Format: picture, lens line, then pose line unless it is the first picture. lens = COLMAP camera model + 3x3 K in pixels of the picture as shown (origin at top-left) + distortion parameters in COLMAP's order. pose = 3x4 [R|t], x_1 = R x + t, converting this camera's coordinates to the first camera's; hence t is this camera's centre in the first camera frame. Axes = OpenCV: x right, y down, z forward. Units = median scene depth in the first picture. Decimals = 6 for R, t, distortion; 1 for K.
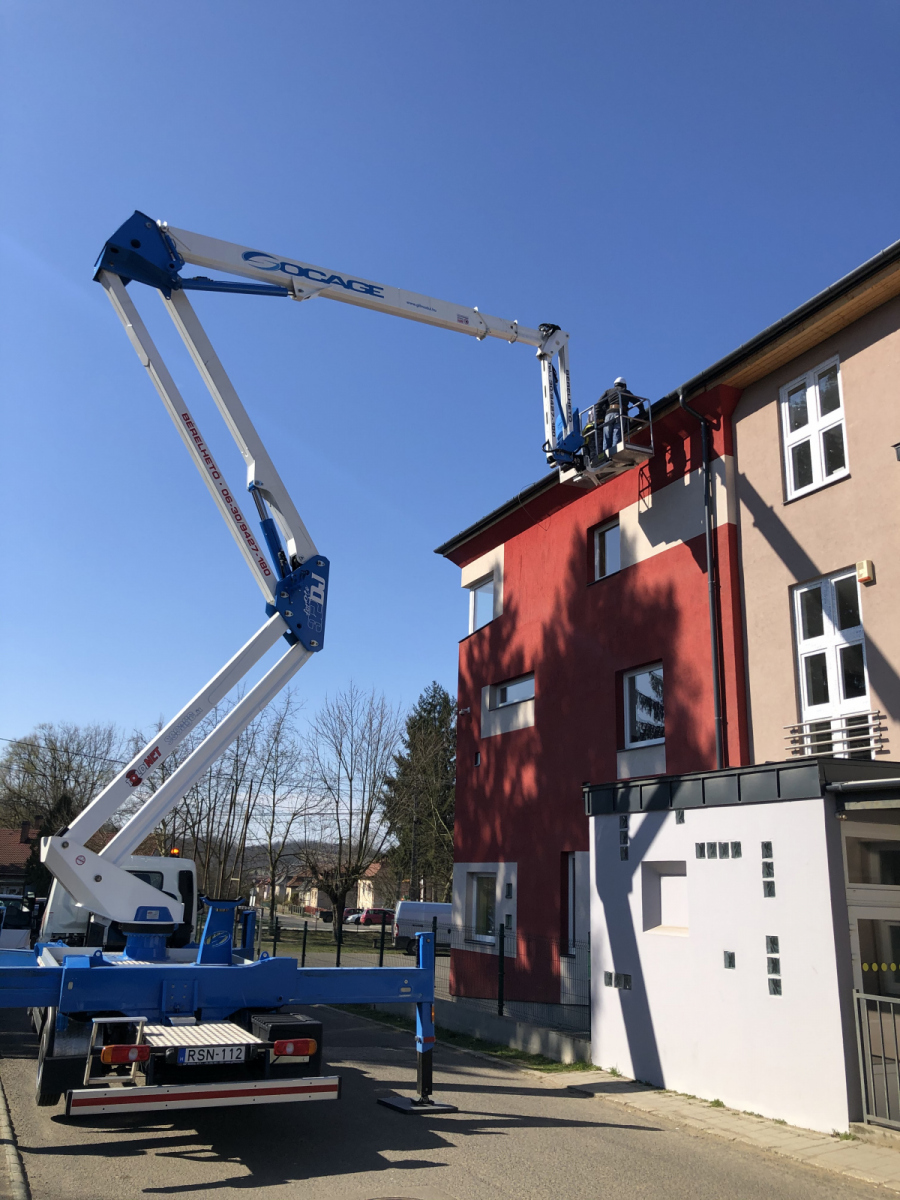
lens RADIAL K [[983.9, 0, 429.9], [0, 983.9, 579.0], [0, 0, 1]] dist [0.011182, -0.014910]
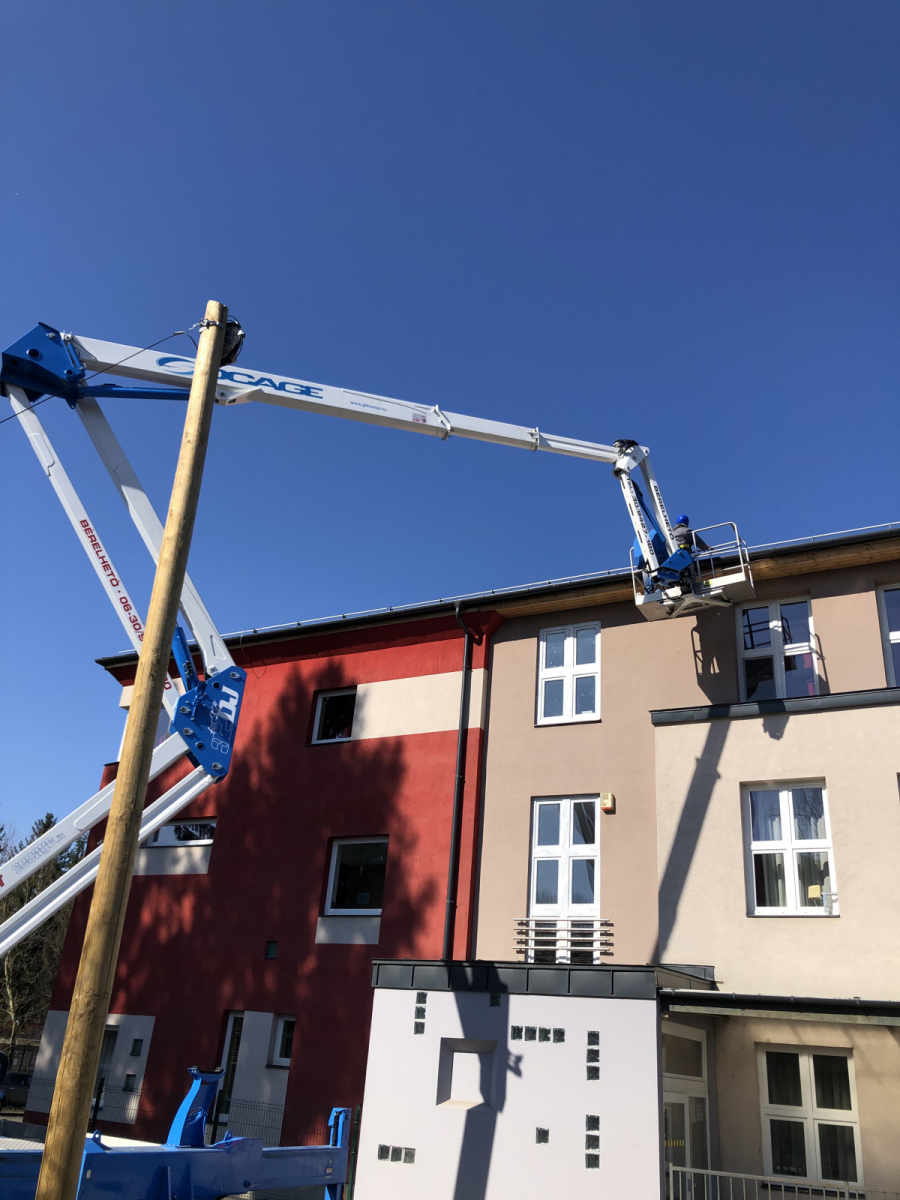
lens RADIAL K [[983.9, 0, 446.1], [0, 983.9, 590.8], [0, 0, 1]] dist [0.011182, -0.014910]
pose [[0.800992, 0.287207, 0.525285, -0.453262], [-0.222994, 0.957405, -0.183437, 0.010707], [-0.555594, 0.029796, 0.830919, 0.069002]]
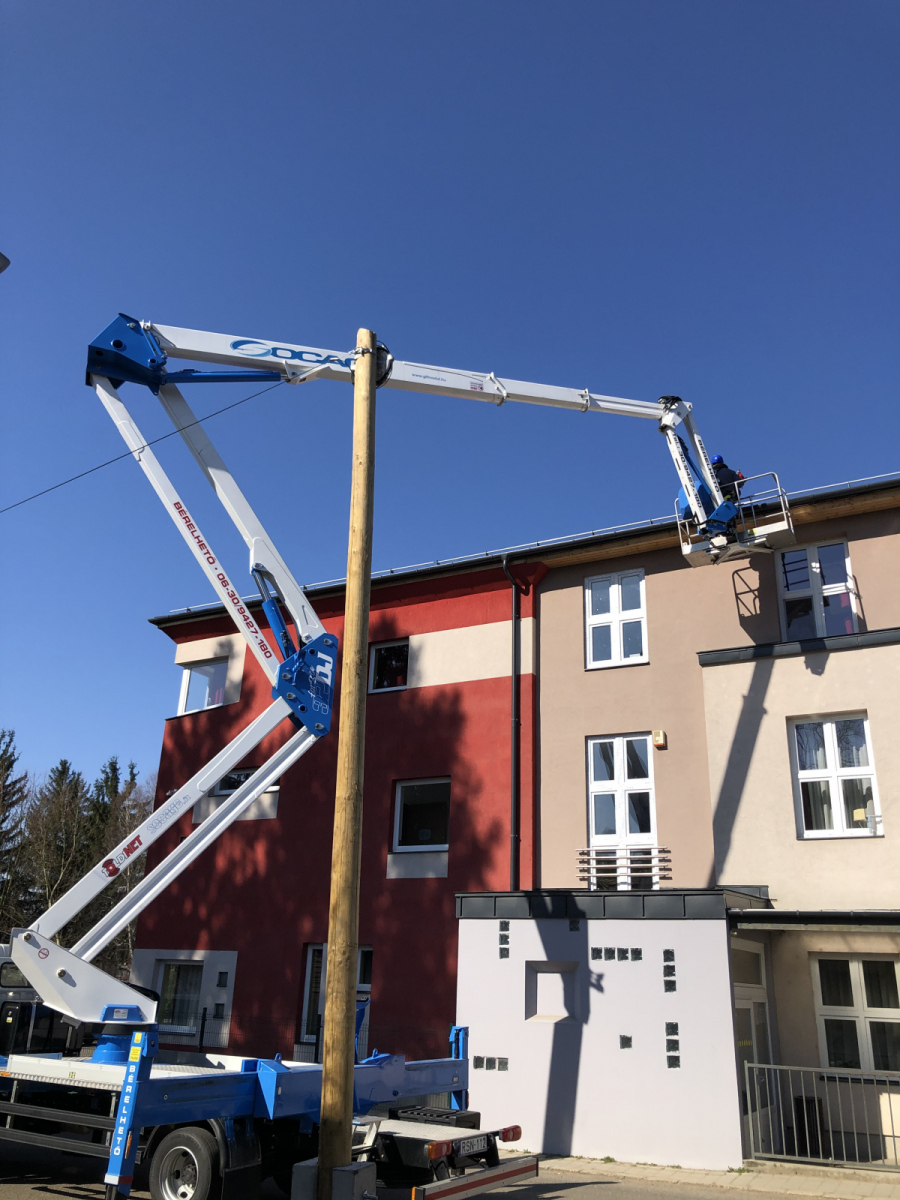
lens RADIAL K [[983.9, 0, 445.9], [0, 983.9, 592.5], [0, 0, 1]] dist [0.011182, -0.014910]
pose [[0.808075, 0.215826, 0.548118, -0.563714], [-0.183000, 0.976402, -0.114676, 0.004493], [-0.559934, -0.007639, 0.828502, 0.059267]]
